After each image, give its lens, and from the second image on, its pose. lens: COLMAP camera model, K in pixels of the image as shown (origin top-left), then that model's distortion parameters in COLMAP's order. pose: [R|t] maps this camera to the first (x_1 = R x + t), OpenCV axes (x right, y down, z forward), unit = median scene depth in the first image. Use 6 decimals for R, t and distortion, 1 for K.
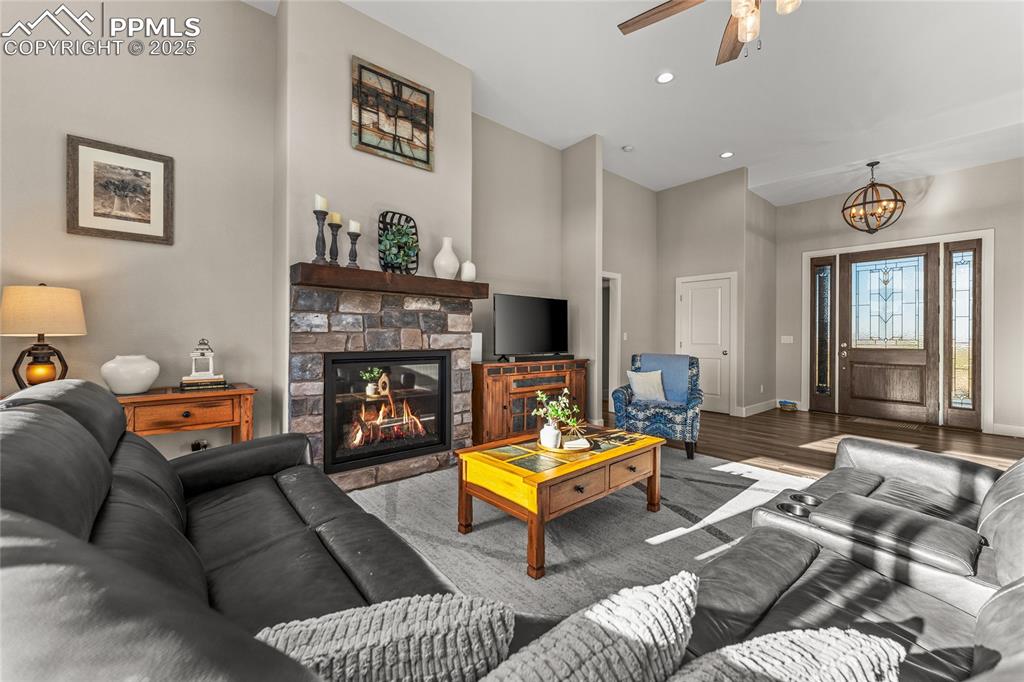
lens RADIAL K [[409.5, 0, 515.3], [0, 409.5, 338.5], [0, 0, 1]] dist [-0.001777, 0.000067]
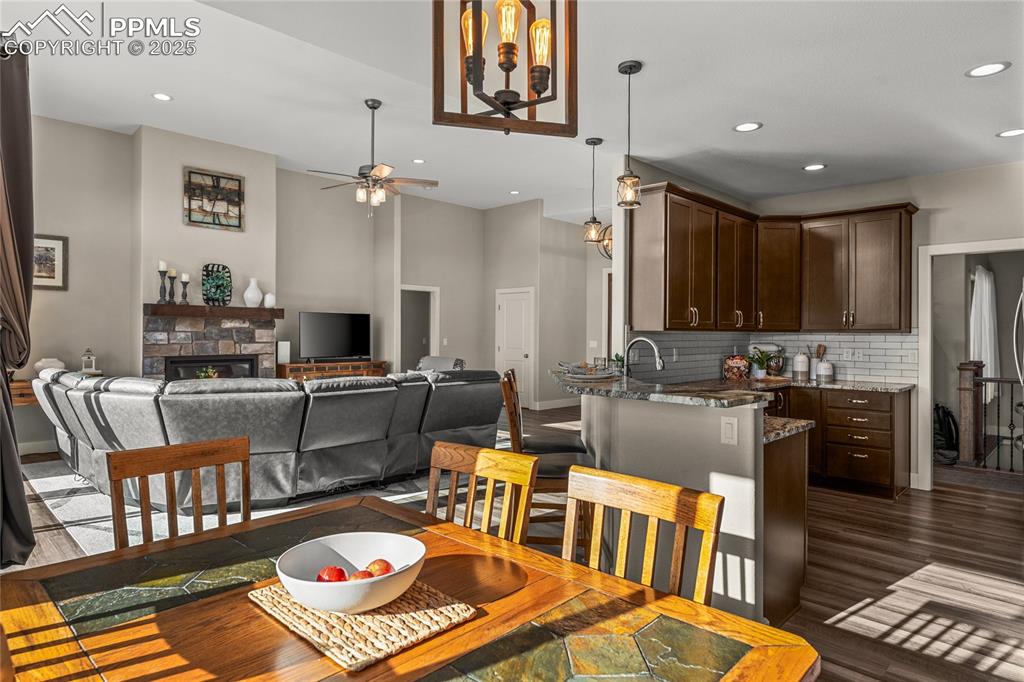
lens RADIAL K [[589.9, 0, 509.2], [0, 589.9, 335.9], [0, 0, 1]] dist [0.002884, -0.001036]
pose [[0.996521, 0.000558, 0.083339, 0.601675], [-0.000581, 1.000000, 0.000245, -0.042584], [-0.083339, -0.000293, 0.996521, -1.248403]]
